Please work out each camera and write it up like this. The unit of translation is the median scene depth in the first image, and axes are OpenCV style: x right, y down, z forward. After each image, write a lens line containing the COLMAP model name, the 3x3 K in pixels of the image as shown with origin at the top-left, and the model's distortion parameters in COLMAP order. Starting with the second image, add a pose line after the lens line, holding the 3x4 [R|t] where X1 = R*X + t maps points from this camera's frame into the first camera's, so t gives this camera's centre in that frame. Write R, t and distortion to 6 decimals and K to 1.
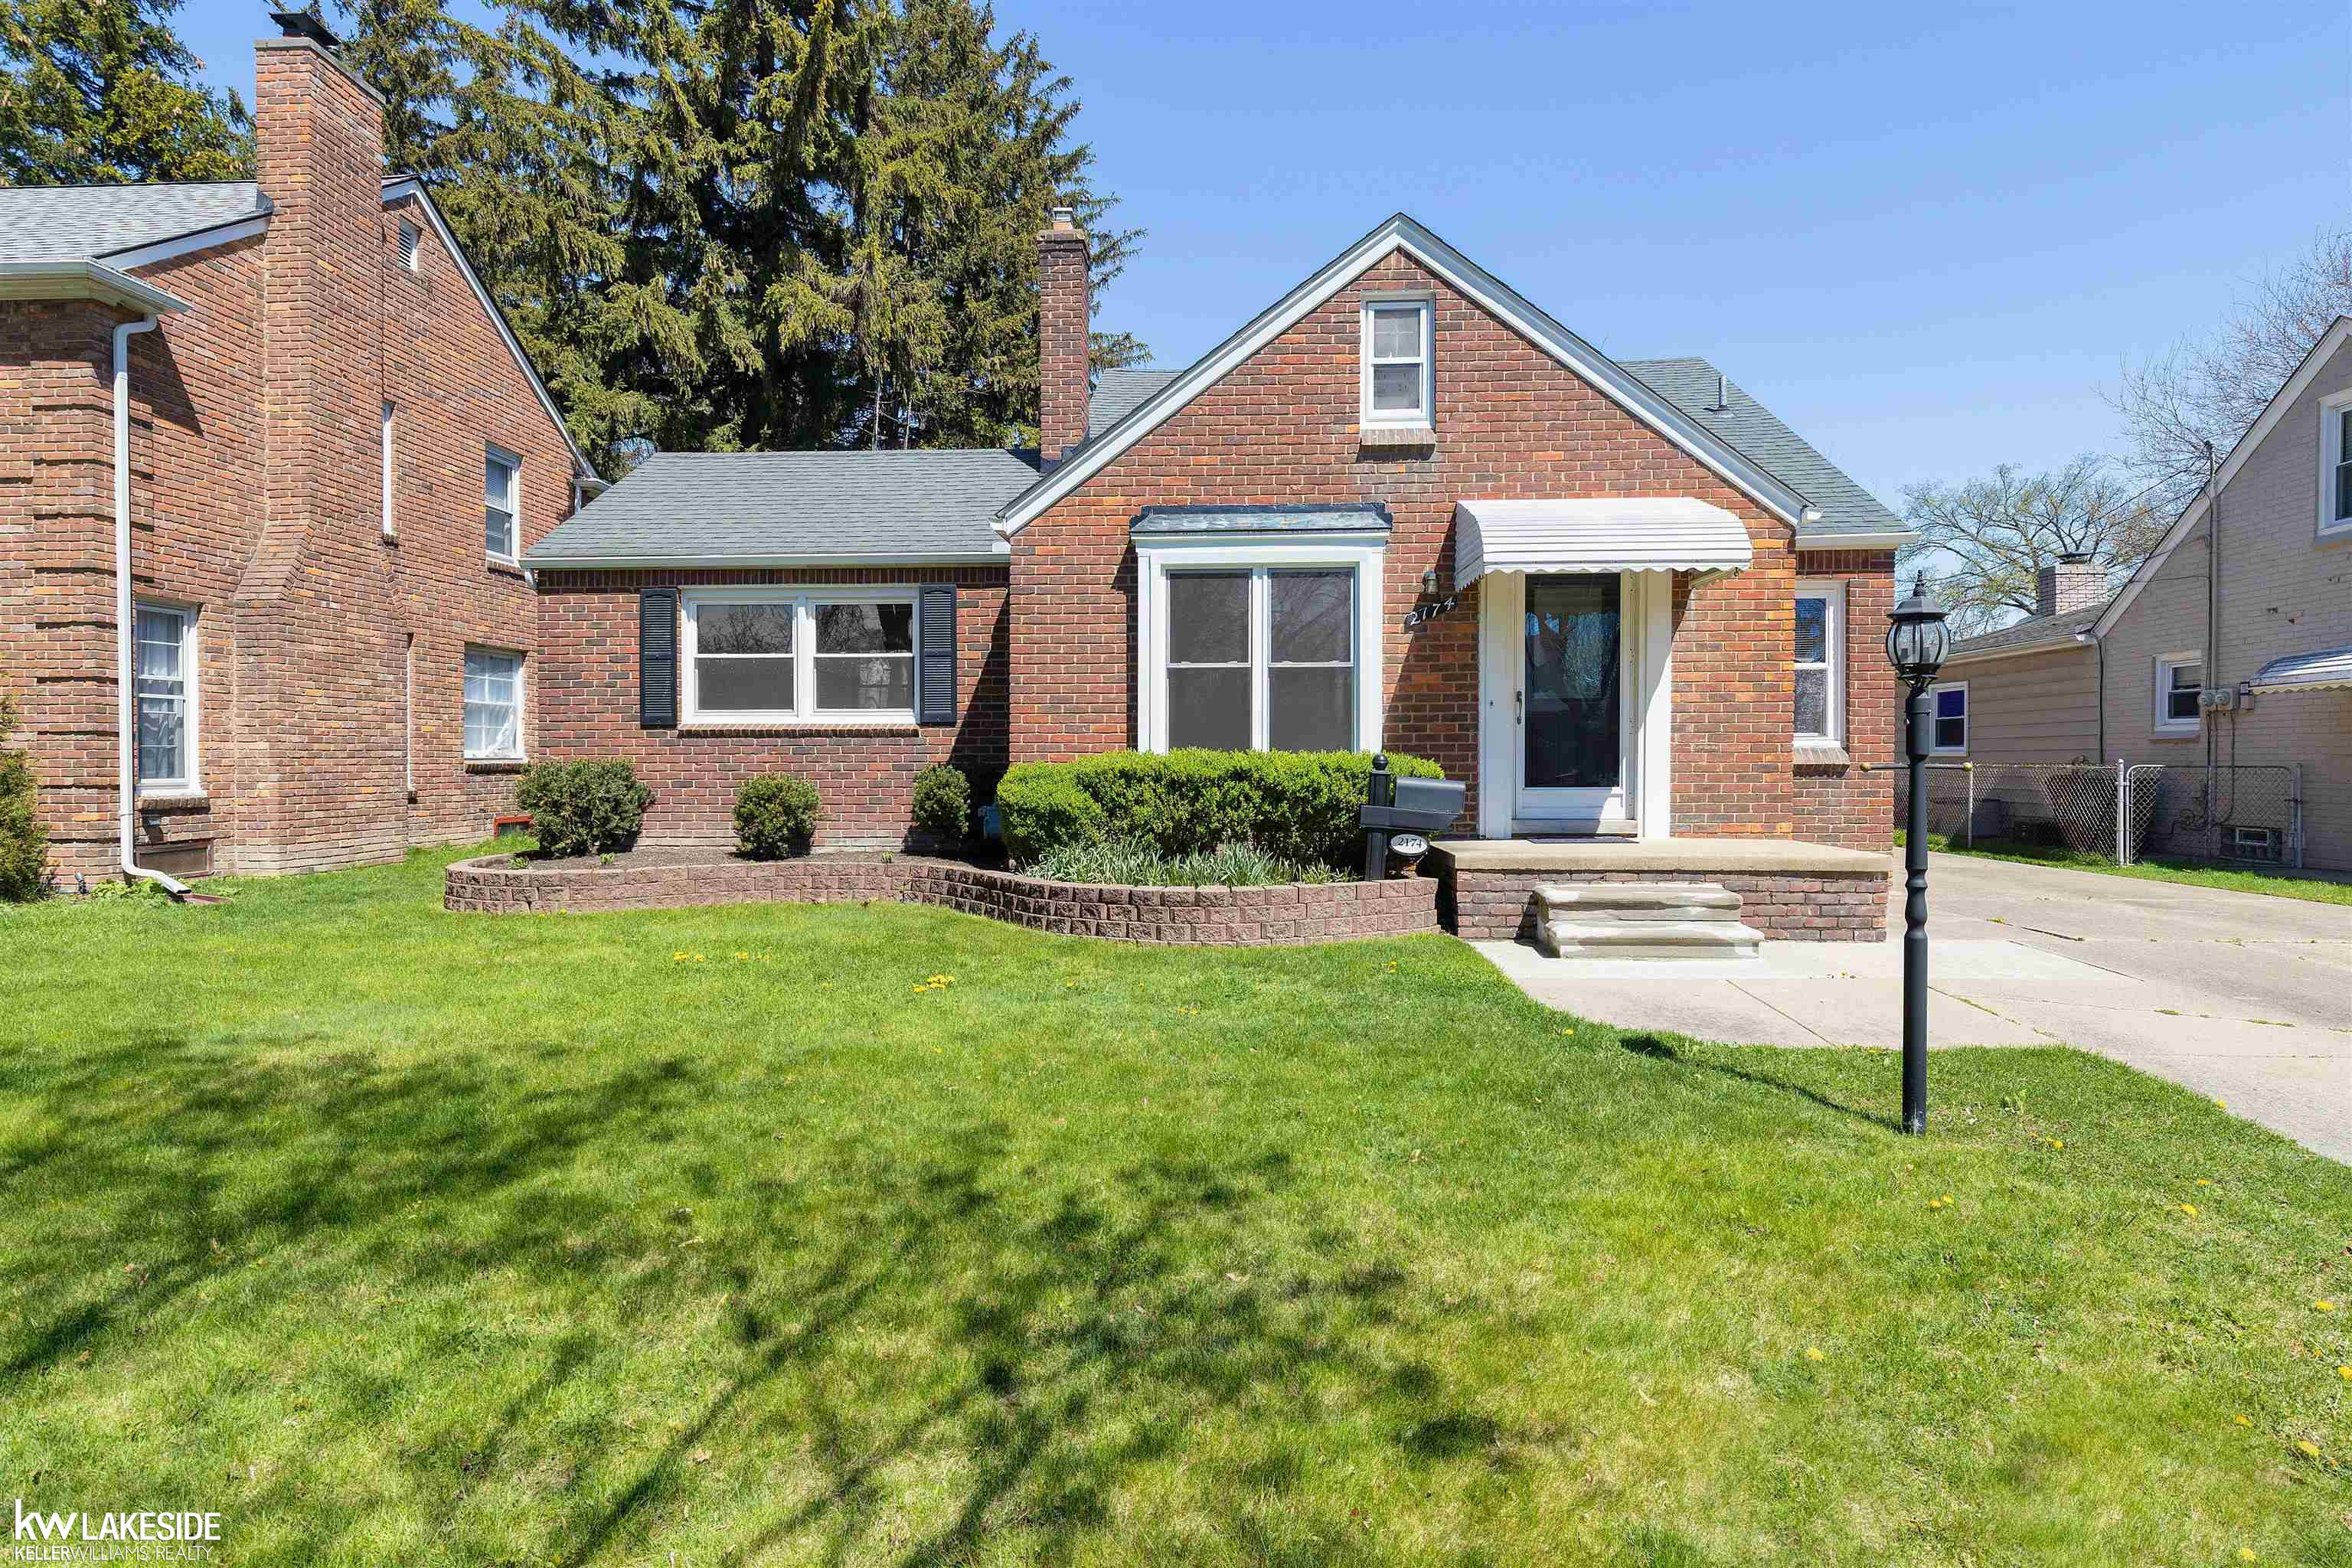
lens RADIAL K [[1194.2, 0, 1176.0], [0, 1194.2, 784.0], [0, 0, 1]] dist [-0.001057, -0.000371]
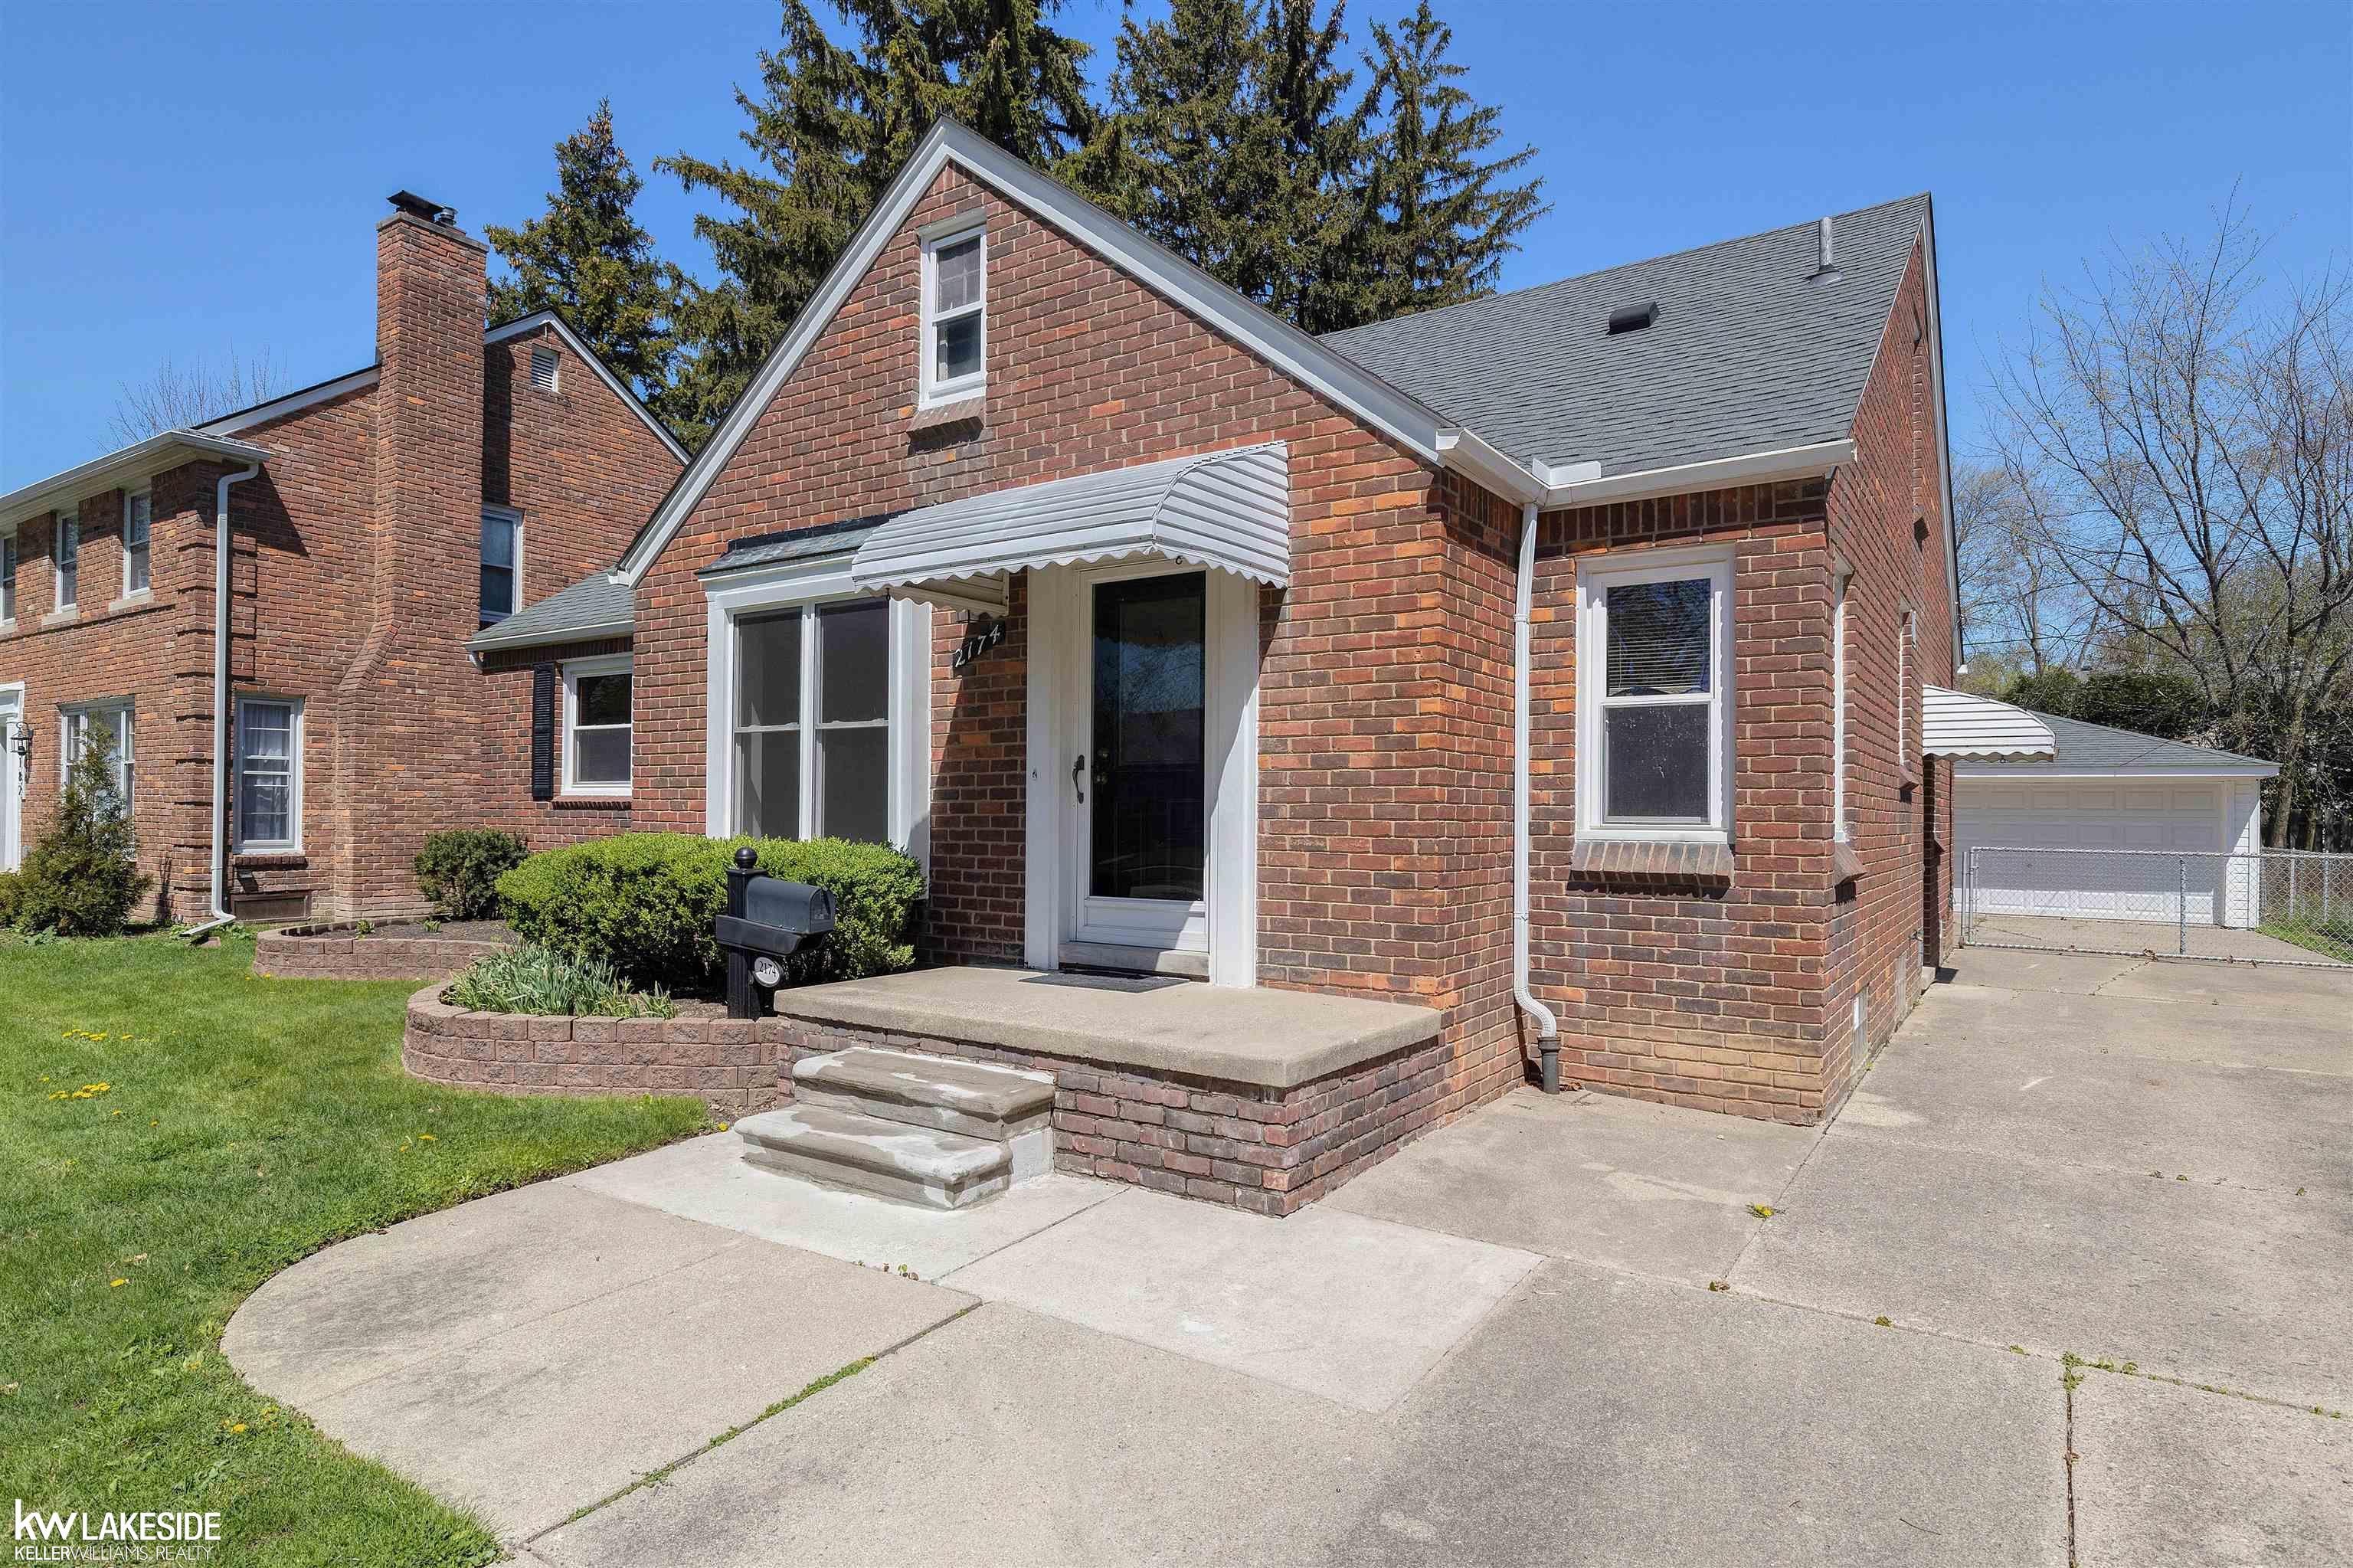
lens RADIAL K [[1276.7, 0, 1181.3], [0, 1276.7, 803.3], [0, 0, 1]] dist [0.001050, -0.000259]
pose [[0.860643, 0.005054, -0.509184, 0.709377], [-0.019936, 0.999519, -0.023776, -0.033573], [0.508819, 0.030614, 0.860329, 0.397962]]
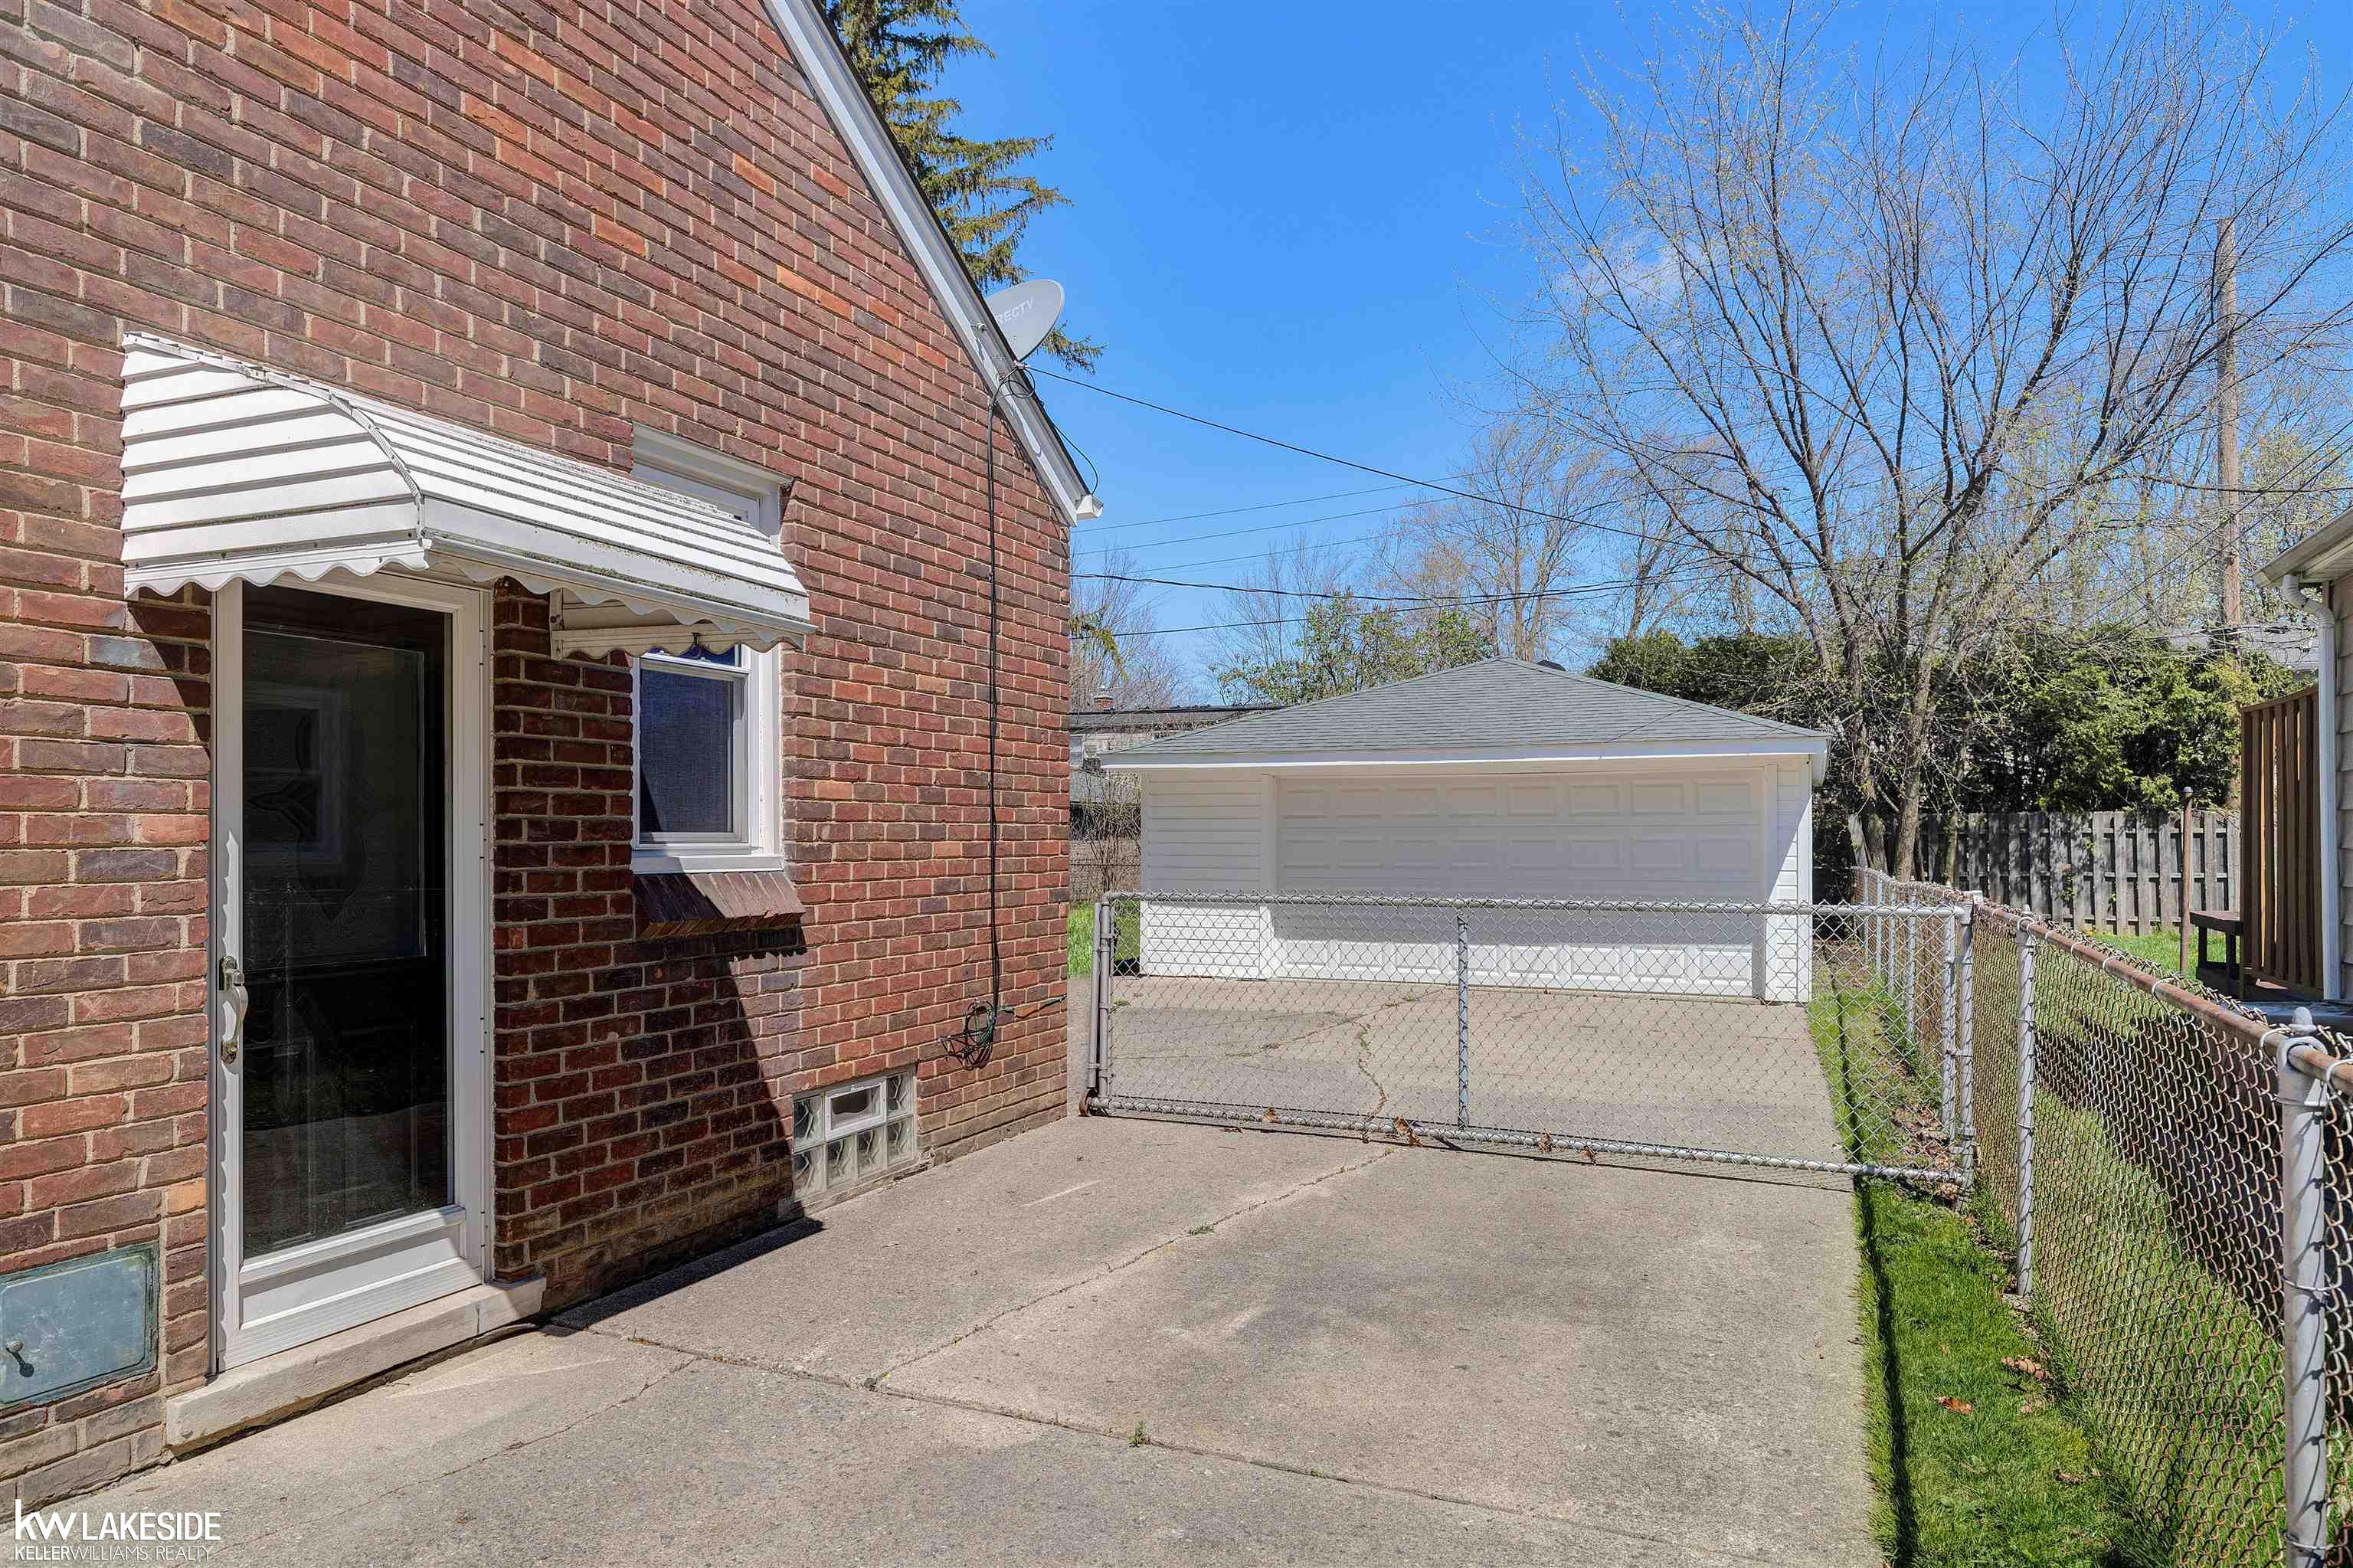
lens RADIAL K [[1413.7, 0, 1172.9], [0, 1413.7, 835.0], [0, 0, 1]] dist [-0.002118, -0.000493]
pose [[0.931235, -0.008675, -0.364316, 1.043869], [0.000080, 0.999721, -0.023599, -0.047685], [0.364420, 0.021947, 0.930976, 1.406355]]
